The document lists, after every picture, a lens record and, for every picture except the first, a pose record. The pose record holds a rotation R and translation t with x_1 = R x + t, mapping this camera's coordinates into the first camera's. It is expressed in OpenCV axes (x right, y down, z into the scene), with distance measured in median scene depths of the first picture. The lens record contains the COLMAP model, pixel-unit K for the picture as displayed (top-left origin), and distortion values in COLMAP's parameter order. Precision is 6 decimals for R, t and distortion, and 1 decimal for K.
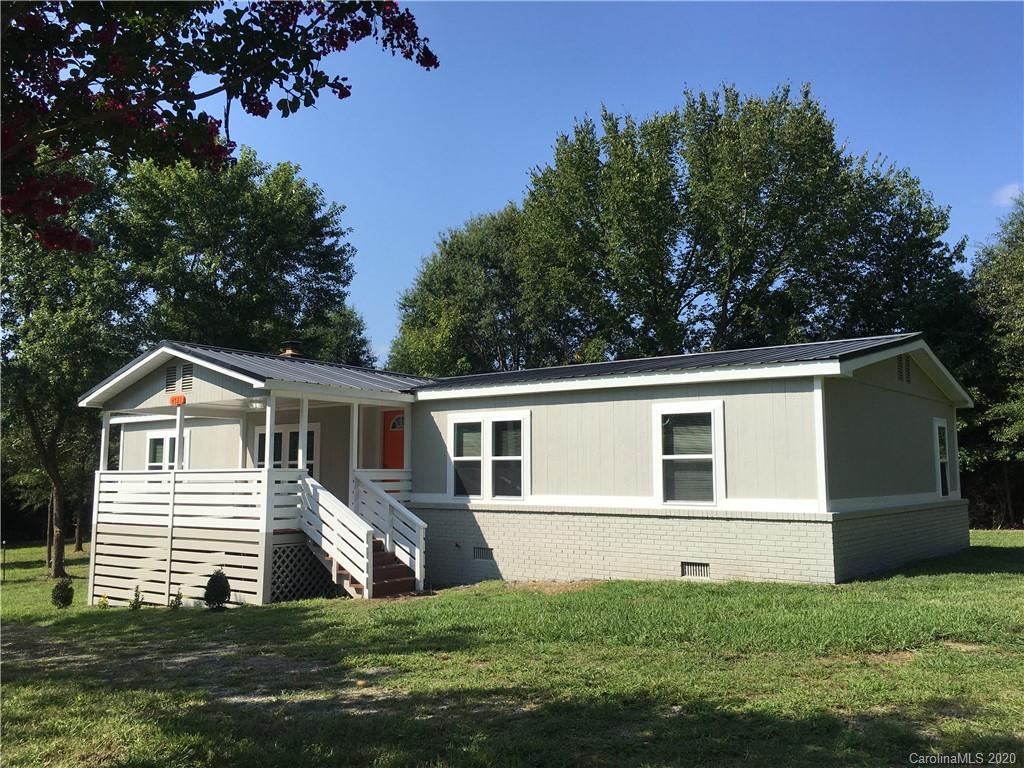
lens RADIAL K [[874.1, 0, 511.3], [0, 874.1, 389.6], [0, 0, 1]] dist [0.073178, -0.080500]
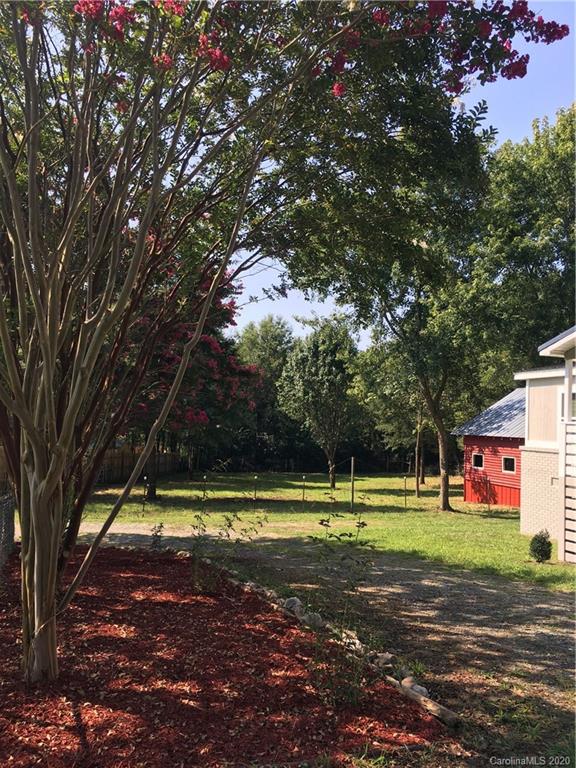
lens RADIAL K [[655.6, 0, 288.8], [0, 655.6, 382.4], [0, 0, 1]] dist [0.073178, -0.080500]
pose [[0.828613, -0.012482, -0.559682, -0.216363], [0.026237, 0.999519, 0.016553, 0.020214], [0.559206, -0.028400, 0.828542, 0.164808]]
